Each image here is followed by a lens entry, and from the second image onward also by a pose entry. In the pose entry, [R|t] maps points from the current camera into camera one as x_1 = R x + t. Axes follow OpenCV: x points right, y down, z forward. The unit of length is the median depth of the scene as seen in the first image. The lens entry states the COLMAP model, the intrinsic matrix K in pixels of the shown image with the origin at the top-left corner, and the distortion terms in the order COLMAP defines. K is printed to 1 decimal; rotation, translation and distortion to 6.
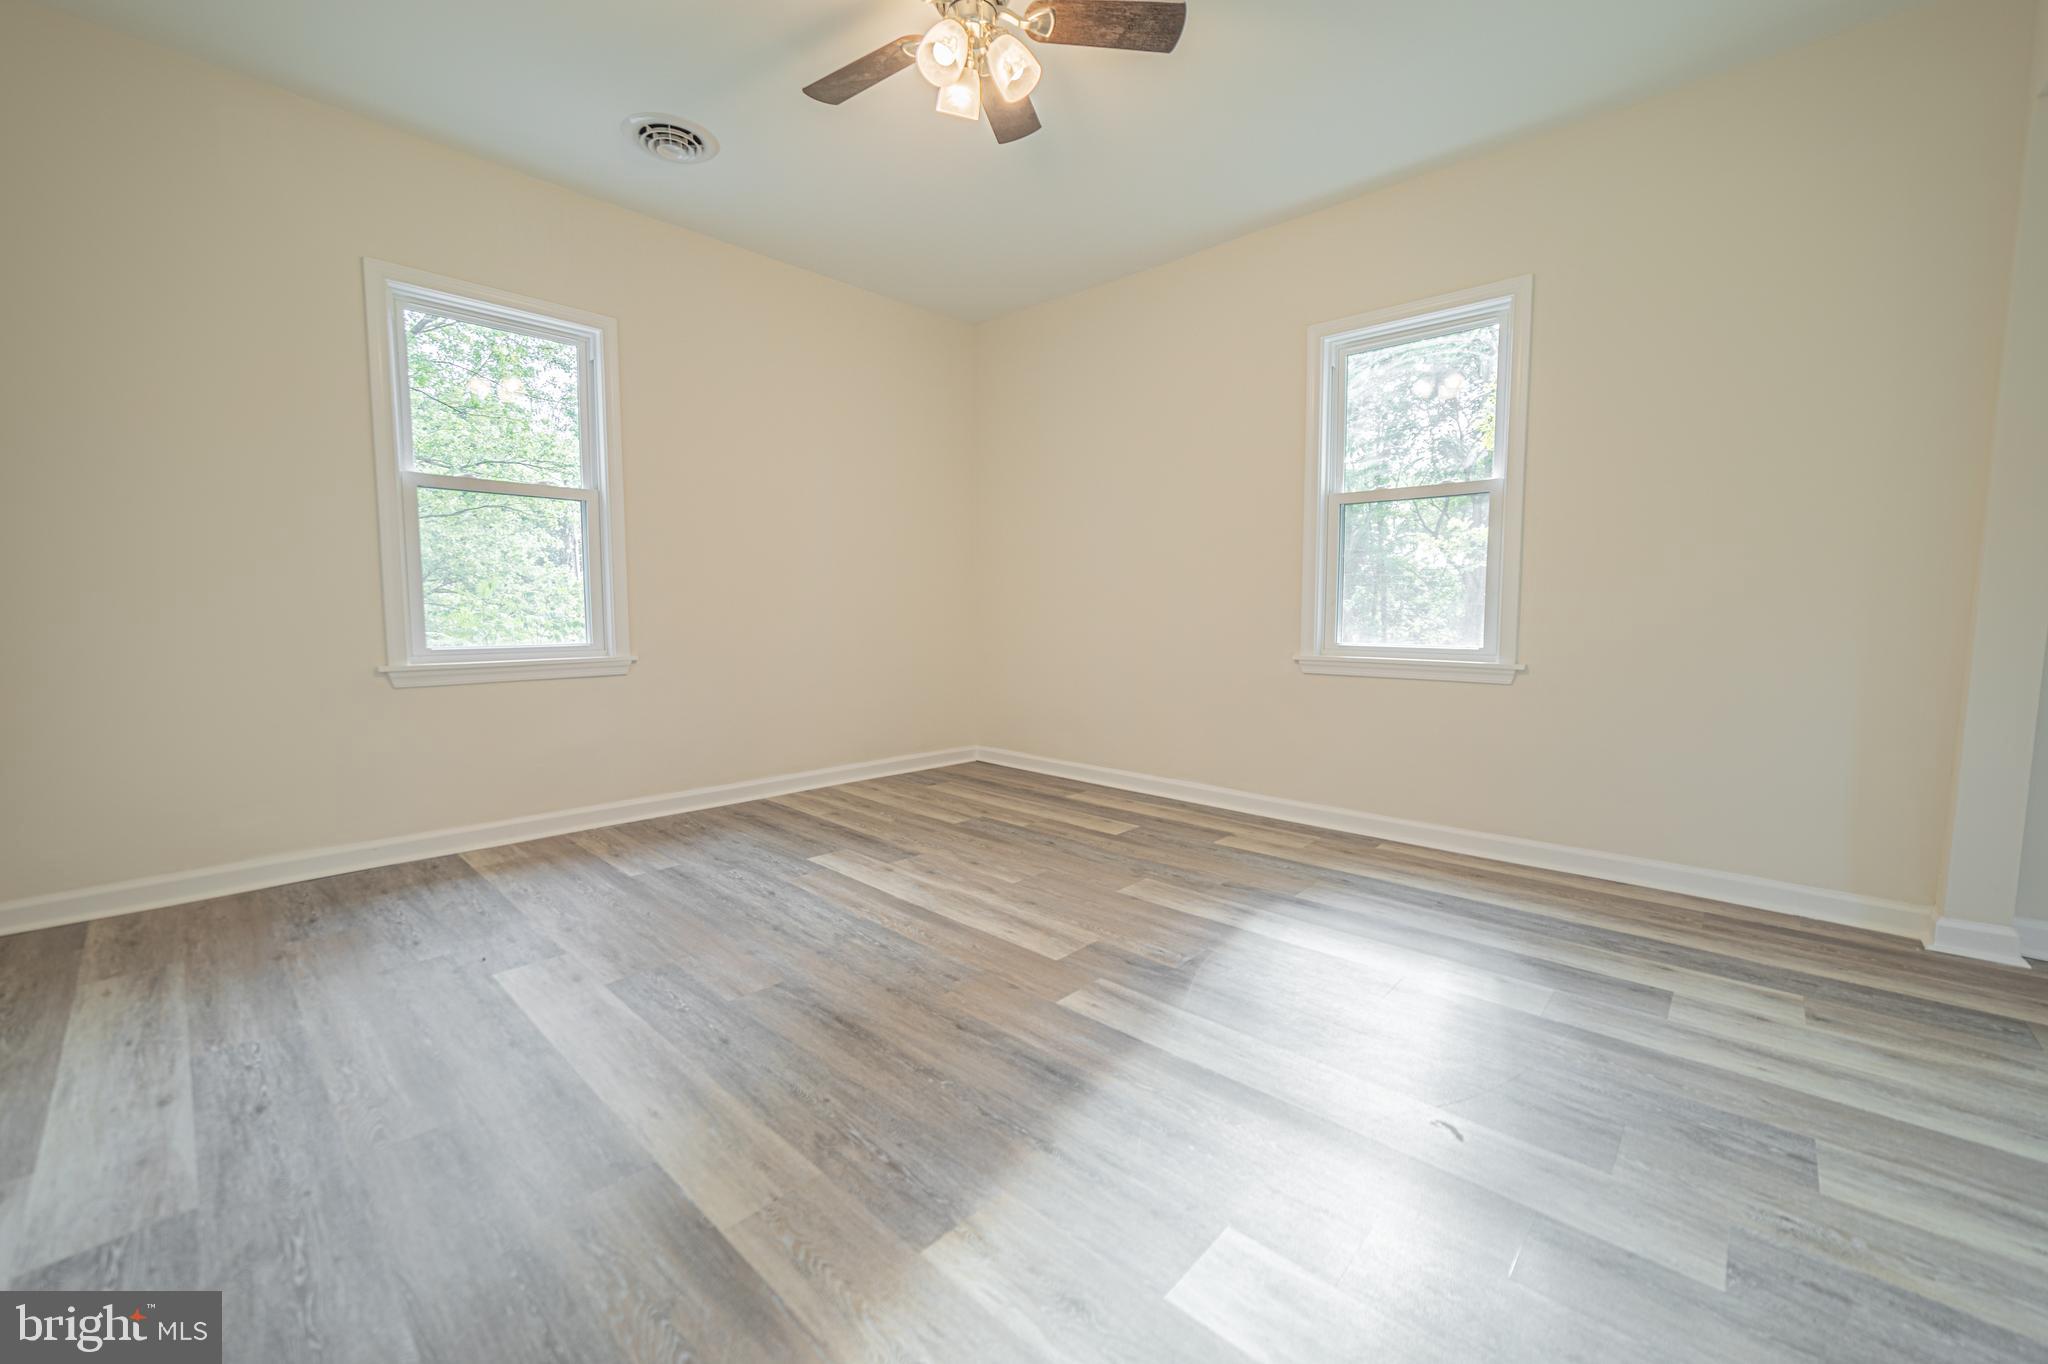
lens RADIAL K [[804.5, 0, 1017.9], [0, 804.5, 684.2], [0, 0, 1]] dist [-0.018799, 0.006750]
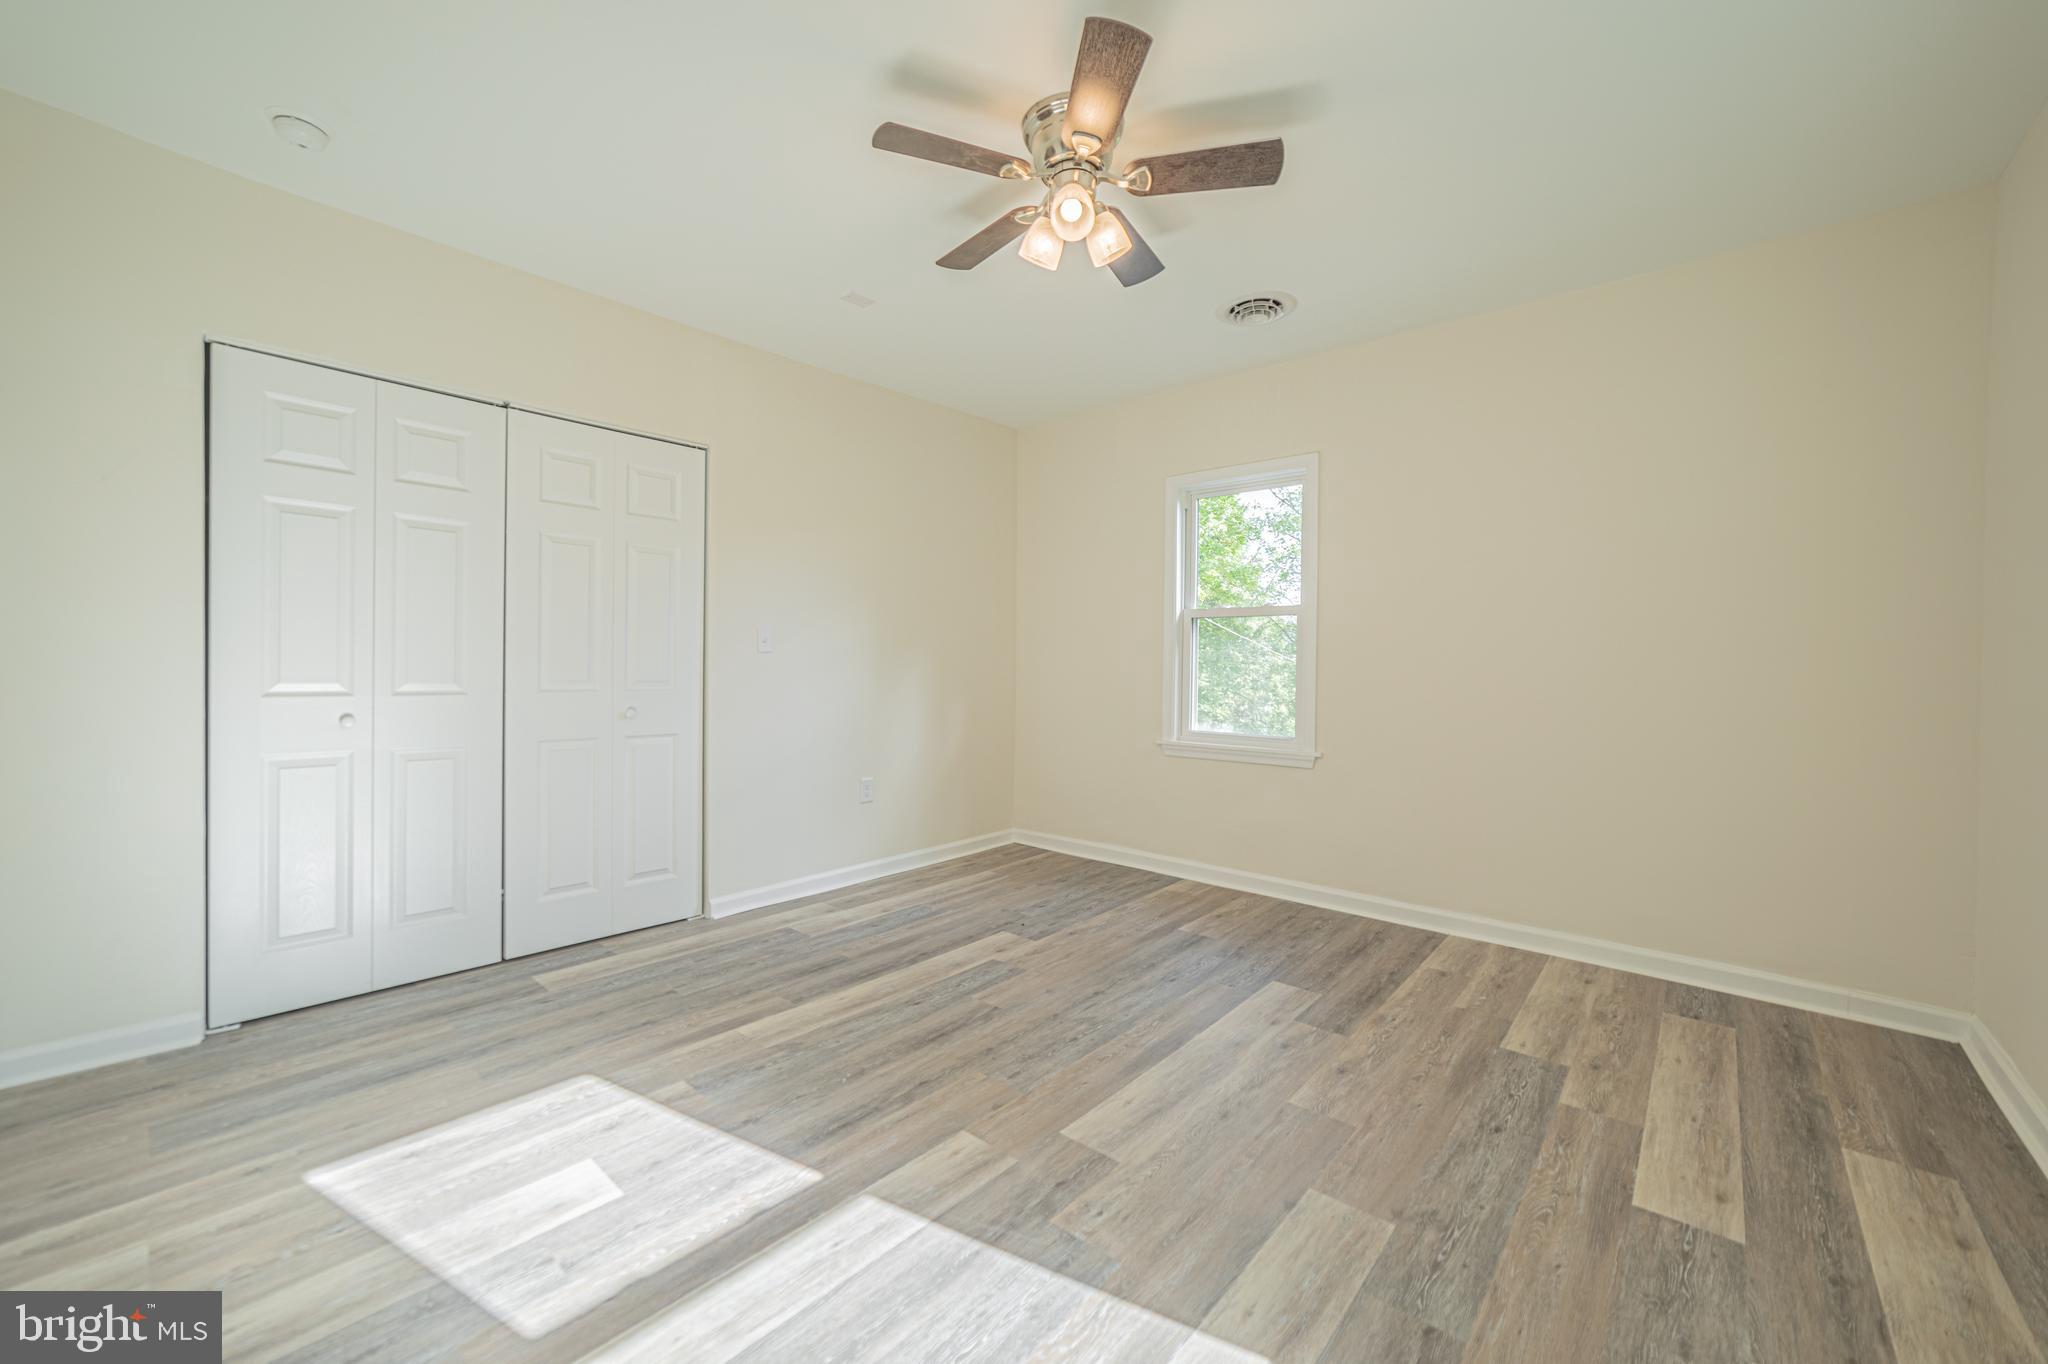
lens RADIAL K [[804.5, 0, 1025.2], [0, 804.5, 666.0], [0, 0, 1]] dist [-0.018799, 0.006750]
pose [[0.035138, -0.001025, -0.999382, 0.757876], [-0.104589, 0.994504, -0.004697, -0.133868], [0.993895, 0.104690, 0.034838, 0.704994]]
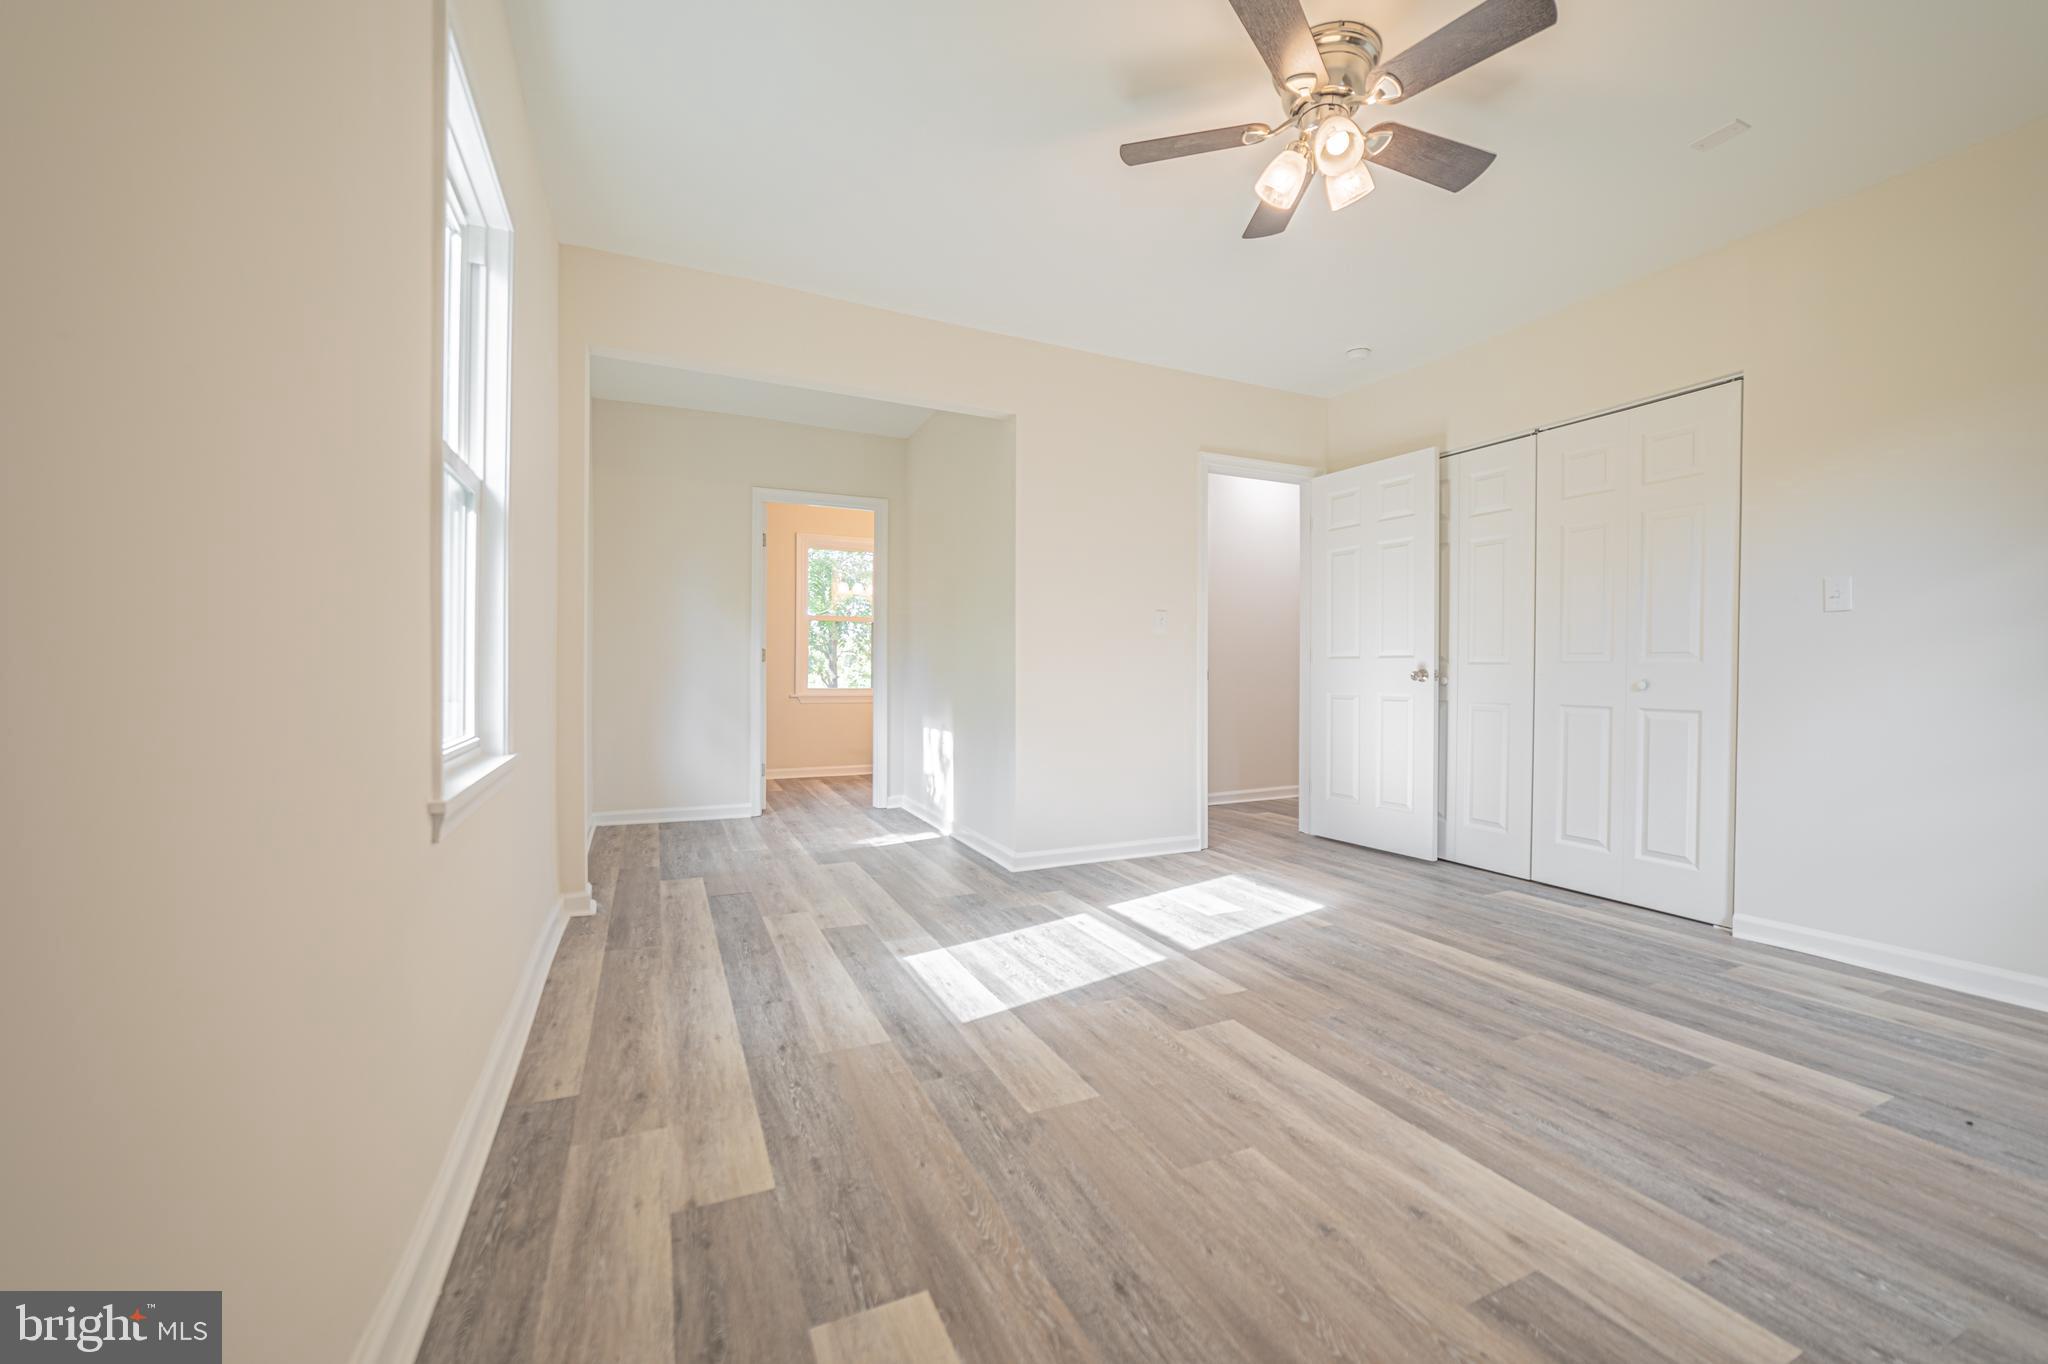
lens RADIAL K [[804.5, 0, 1029.6], [0, 804.5, 671.8], [0, 0, 1]] dist [-0.018799, 0.006750]
pose [[-0.928832, -0.006284, 0.370447, -0.070203], [0.028326, 0.995725, 0.087914, -0.158586], [-0.369416, 0.092151, -0.924684, 1.612018]]
